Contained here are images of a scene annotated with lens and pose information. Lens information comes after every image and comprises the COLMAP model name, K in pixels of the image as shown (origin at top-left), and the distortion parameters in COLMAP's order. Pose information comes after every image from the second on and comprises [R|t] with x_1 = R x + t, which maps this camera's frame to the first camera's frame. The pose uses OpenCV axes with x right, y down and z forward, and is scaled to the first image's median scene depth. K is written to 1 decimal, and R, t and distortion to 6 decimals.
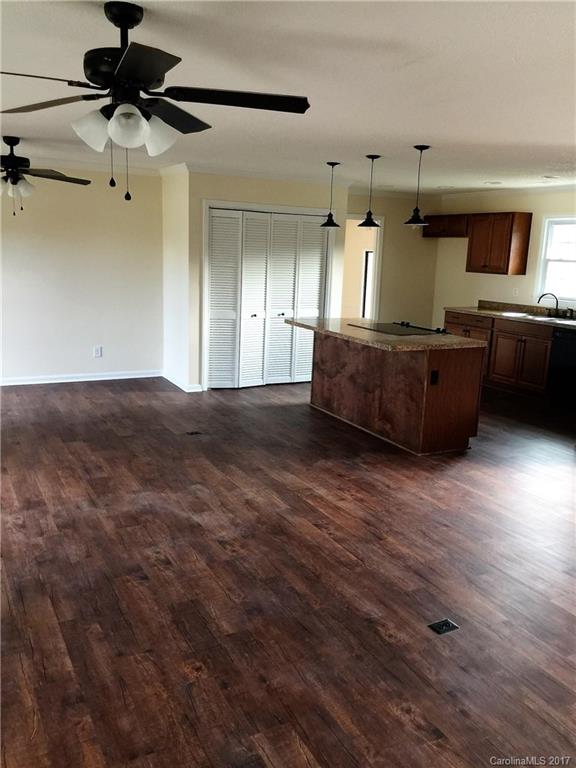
lens RADIAL K [[632.9, 0, 290.7], [0, 632.9, 392.9], [0, 0, 1]] dist [0.094994, 0.002723]
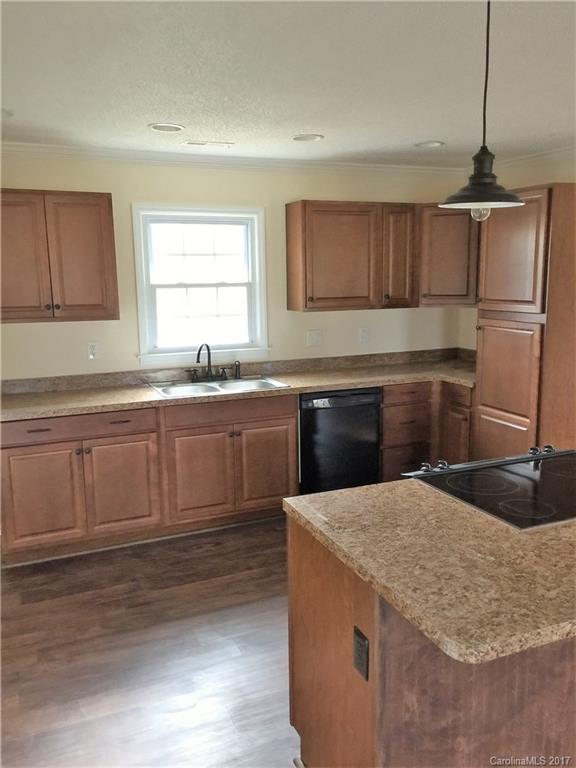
lens RADIAL K [[632.9, 0, 290.7], [0, 632.9, 392.9], [0, 0, 1]] dist [0.094994, 0.002723]
pose [[0.076351, -0.232471, 0.969602, -0.183468], [0.241948, 0.947696, 0.208166, -0.261390], [-0.967281, 0.218700, 0.128603, 1.068967]]
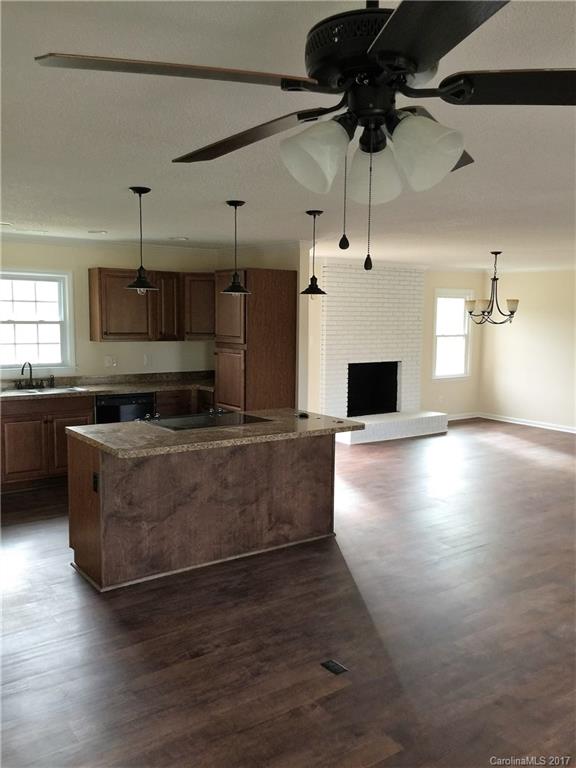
lens RADIAL K [[679.6, 0, 288.7], [0, 679.6, 394.5], [0, 0, 1]] dist [0.075130, -0.003599]
pose [[-0.136902, -0.156201, 0.978192, -0.629149], [0.209848, 0.960504, 0.182745, -0.252668], [-0.968102, 0.230290, -0.098716, 0.957067]]
